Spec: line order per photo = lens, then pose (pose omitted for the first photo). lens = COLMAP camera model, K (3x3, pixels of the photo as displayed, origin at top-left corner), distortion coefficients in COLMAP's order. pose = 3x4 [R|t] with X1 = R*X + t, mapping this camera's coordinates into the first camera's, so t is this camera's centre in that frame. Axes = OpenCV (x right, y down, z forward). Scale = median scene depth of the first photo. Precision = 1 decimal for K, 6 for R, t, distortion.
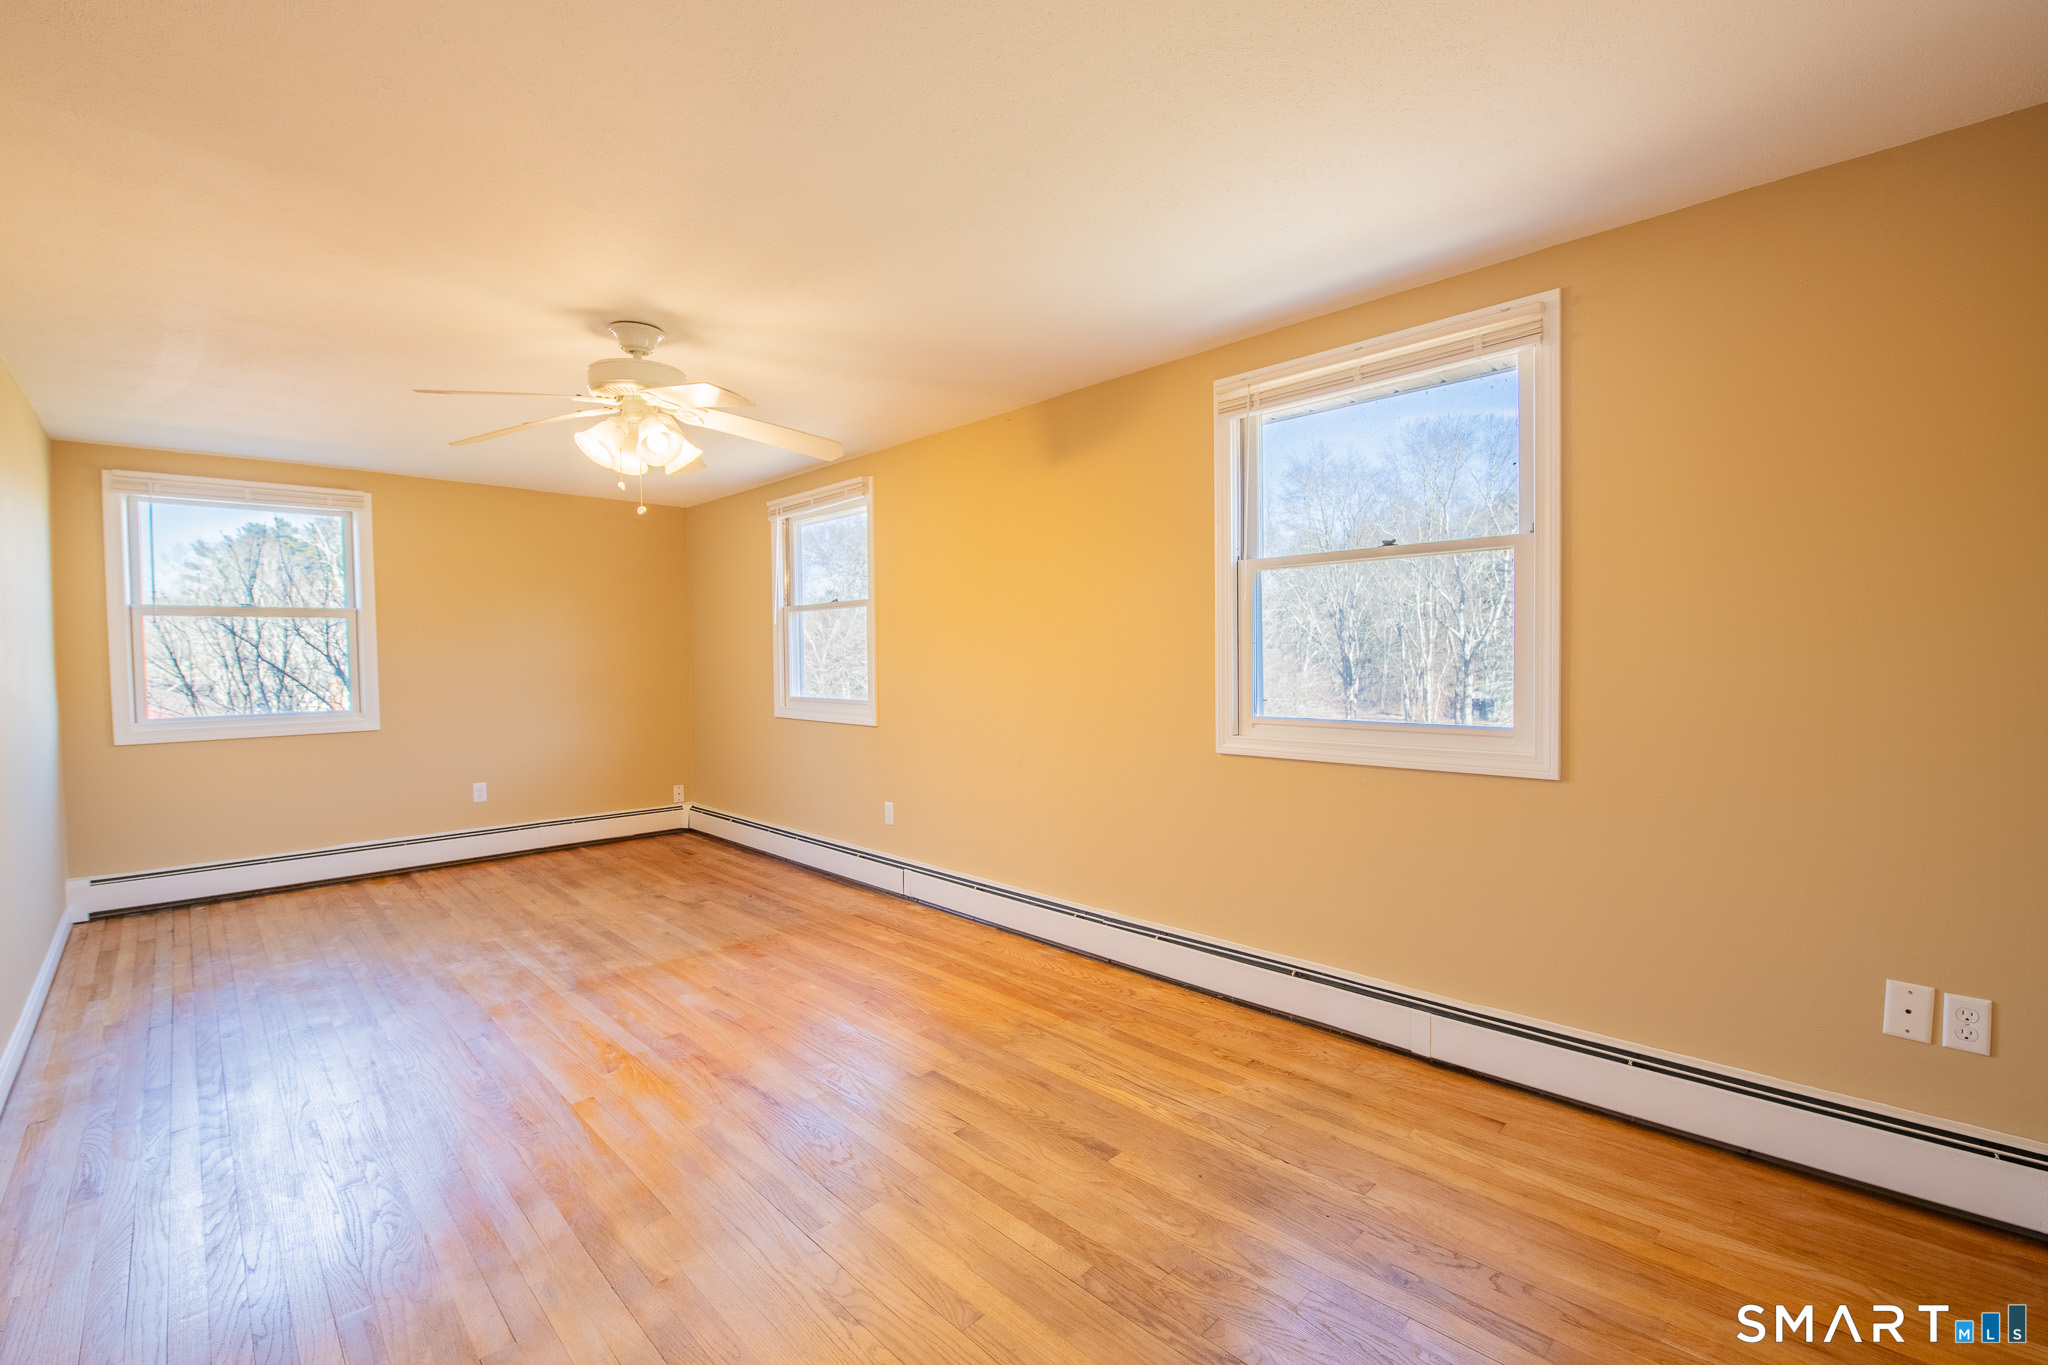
lens RADIAL K [[834.5, 0, 1024.0], [0, 834.5, 682.5], [0, 0, 1]] dist [-0.026525, -0.000316]
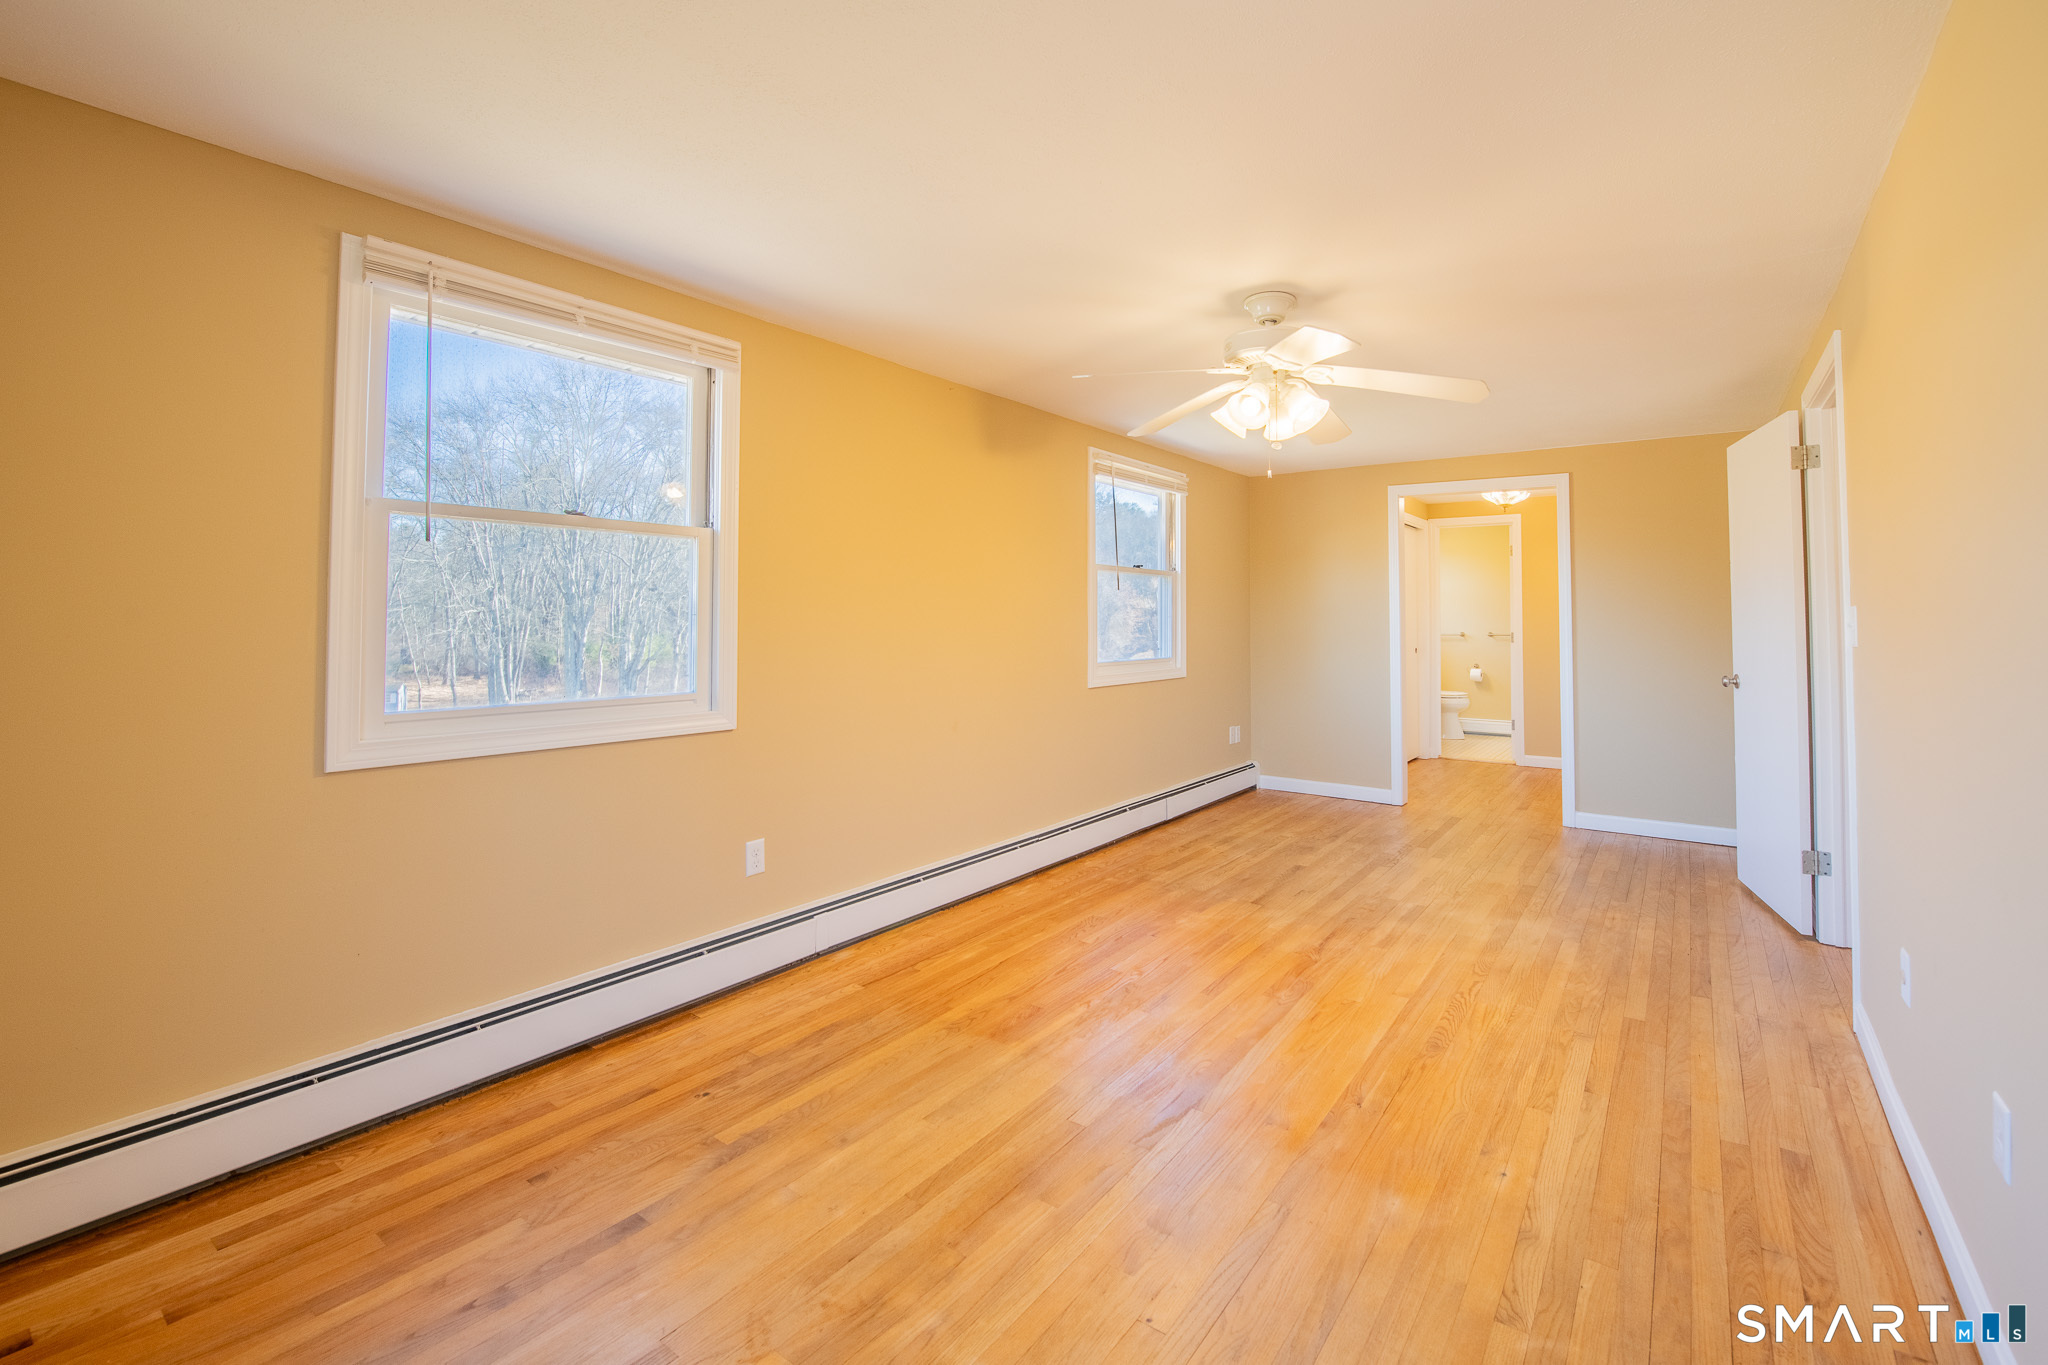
lens RADIAL K [[916.0, 0, 1027.0], [0, 916.0, 595.4], [0, 0, 1]] dist [-0.022713, -0.000076]
pose [[-0.146759, 0.040269, 0.988352, -1.041435], [0.033325, 0.998805, -0.035747, -0.020853], [-0.988611, 0.027690, -0.147925, 1.004416]]
